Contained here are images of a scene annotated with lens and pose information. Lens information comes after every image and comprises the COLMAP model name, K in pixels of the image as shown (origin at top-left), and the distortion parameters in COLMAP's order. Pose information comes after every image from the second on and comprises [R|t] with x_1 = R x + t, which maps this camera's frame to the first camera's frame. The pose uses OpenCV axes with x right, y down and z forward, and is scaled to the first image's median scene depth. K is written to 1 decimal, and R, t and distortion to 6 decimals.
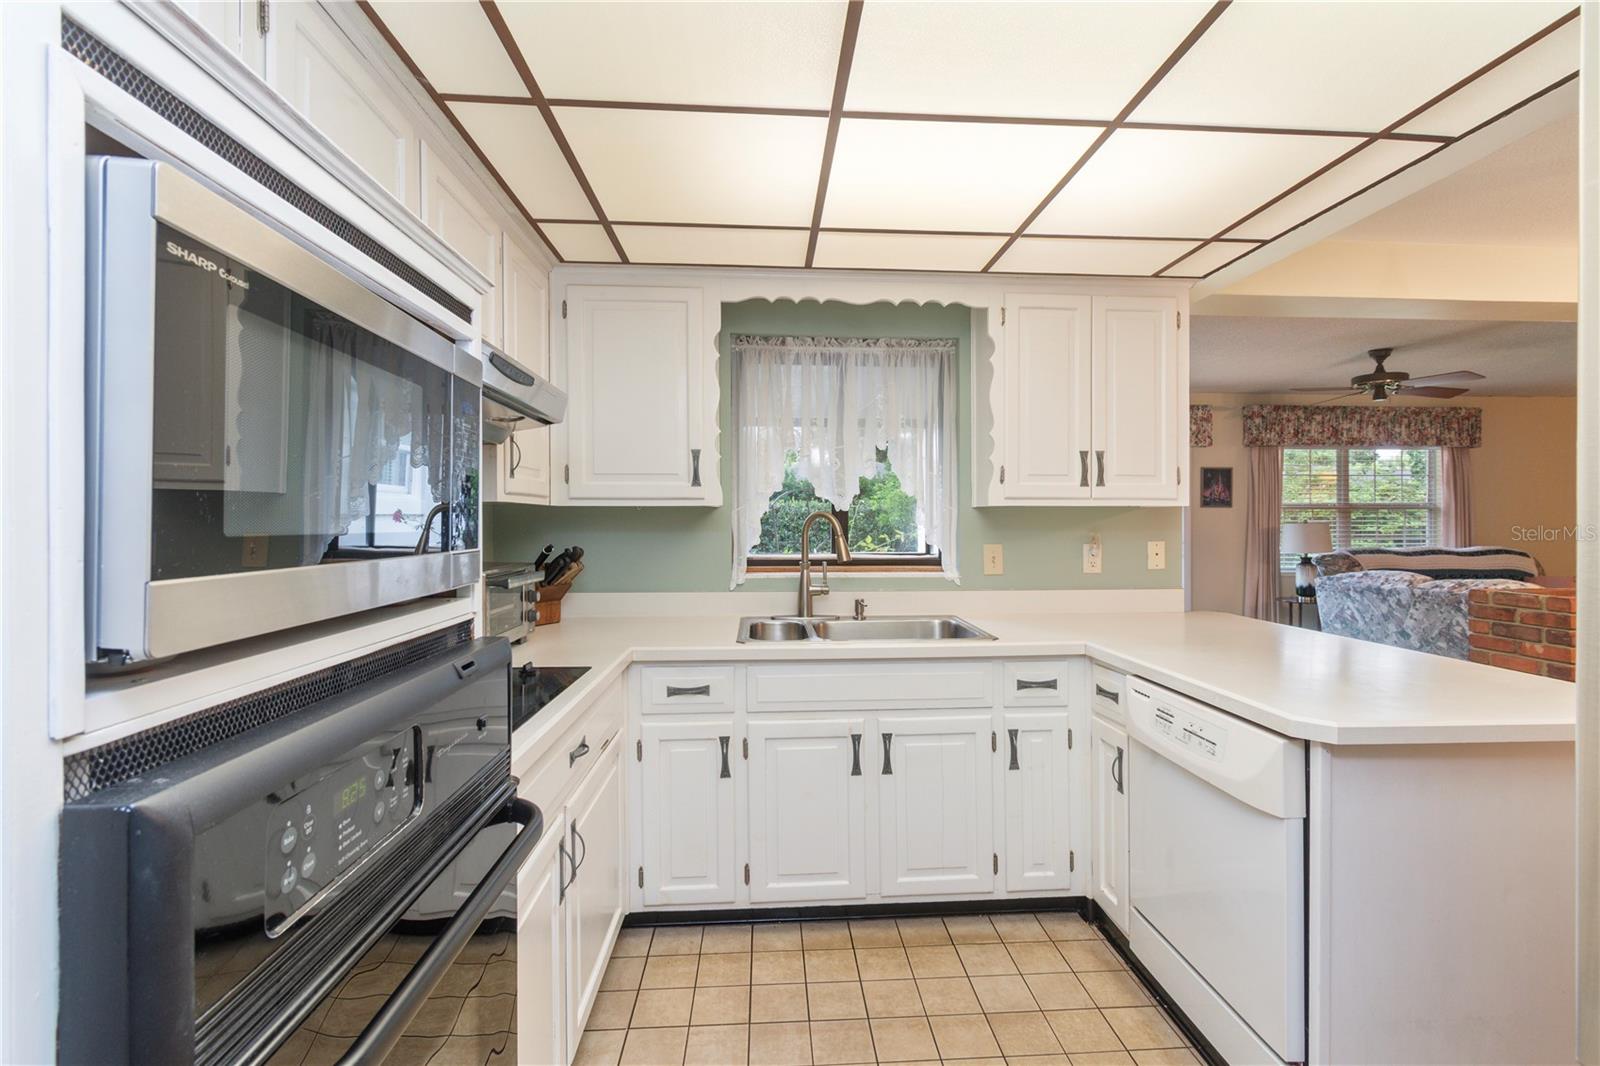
lens RADIAL K [[712.7, 0, 811.5], [0, 712.7, 522.4], [0, 0, 1]] dist [0.000026, -0.000979]
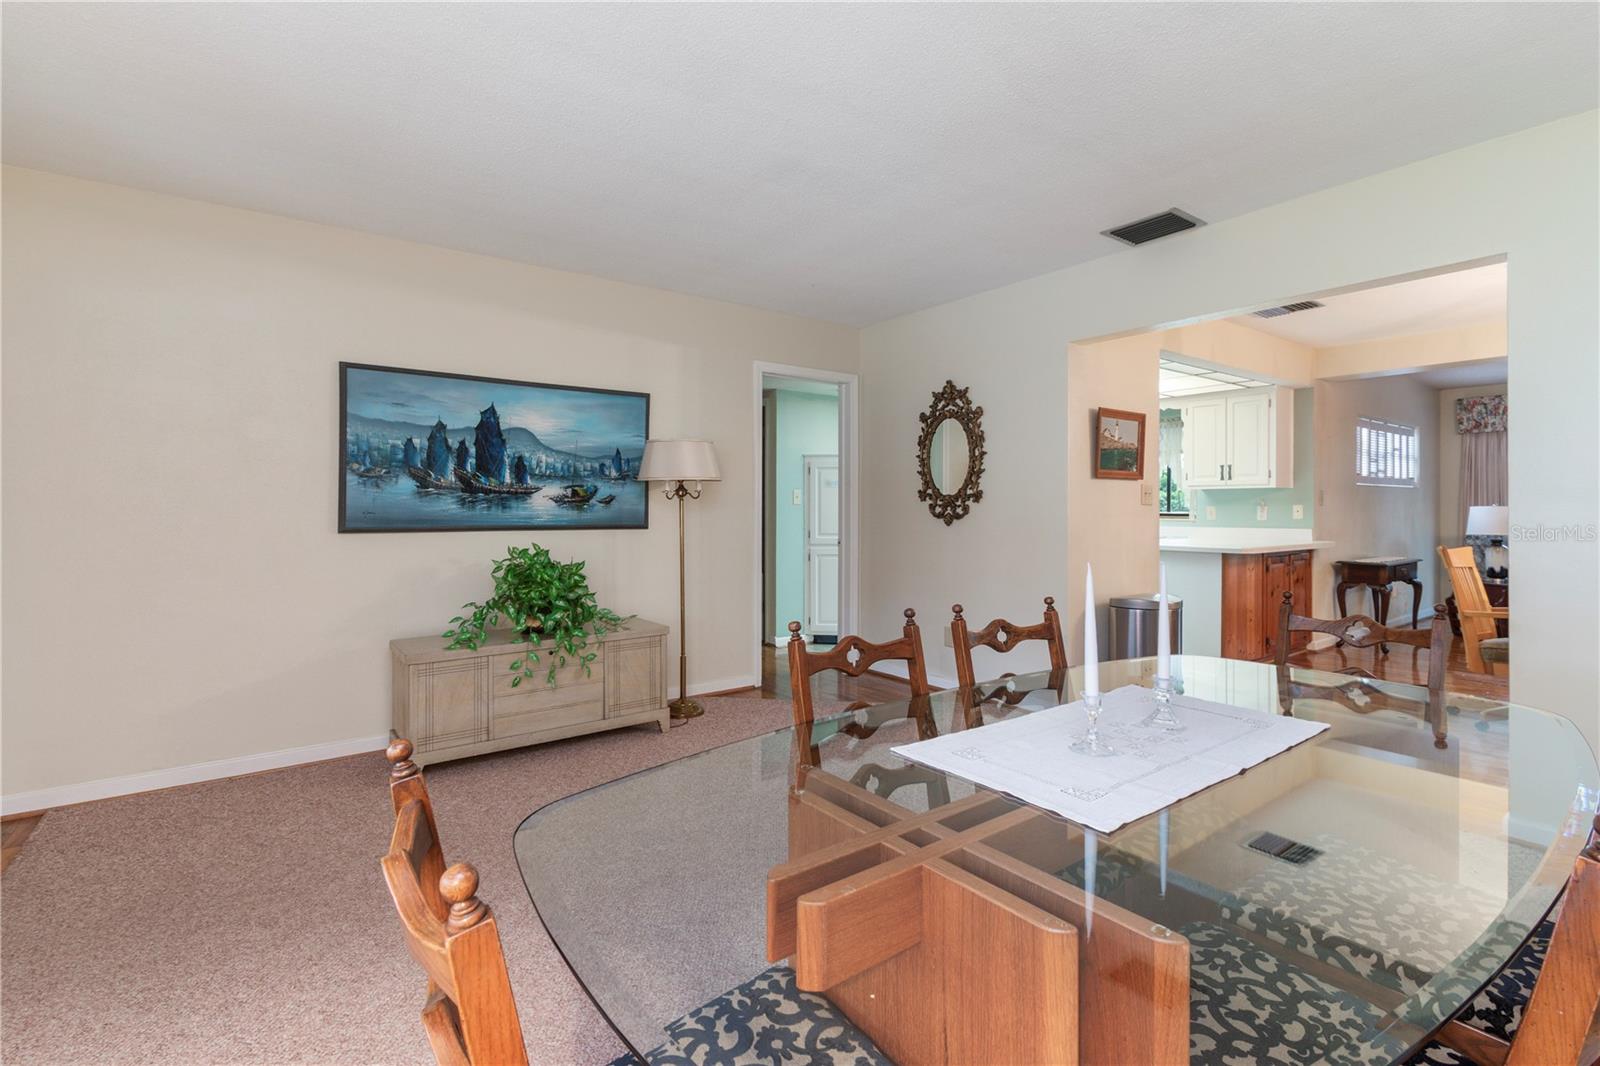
lens RADIAL K [[716.0, 0, 807.0], [0, 716.0, 503.2], [0, 0, 1]] dist [-0.000058, -0.000873]
pose [[0.541275, -0.001890, -0.840844, 0.905002], [-0.003191, 0.999986, -0.004302, 0.023537], [0.840840, 0.005012, 0.541261, -0.824437]]
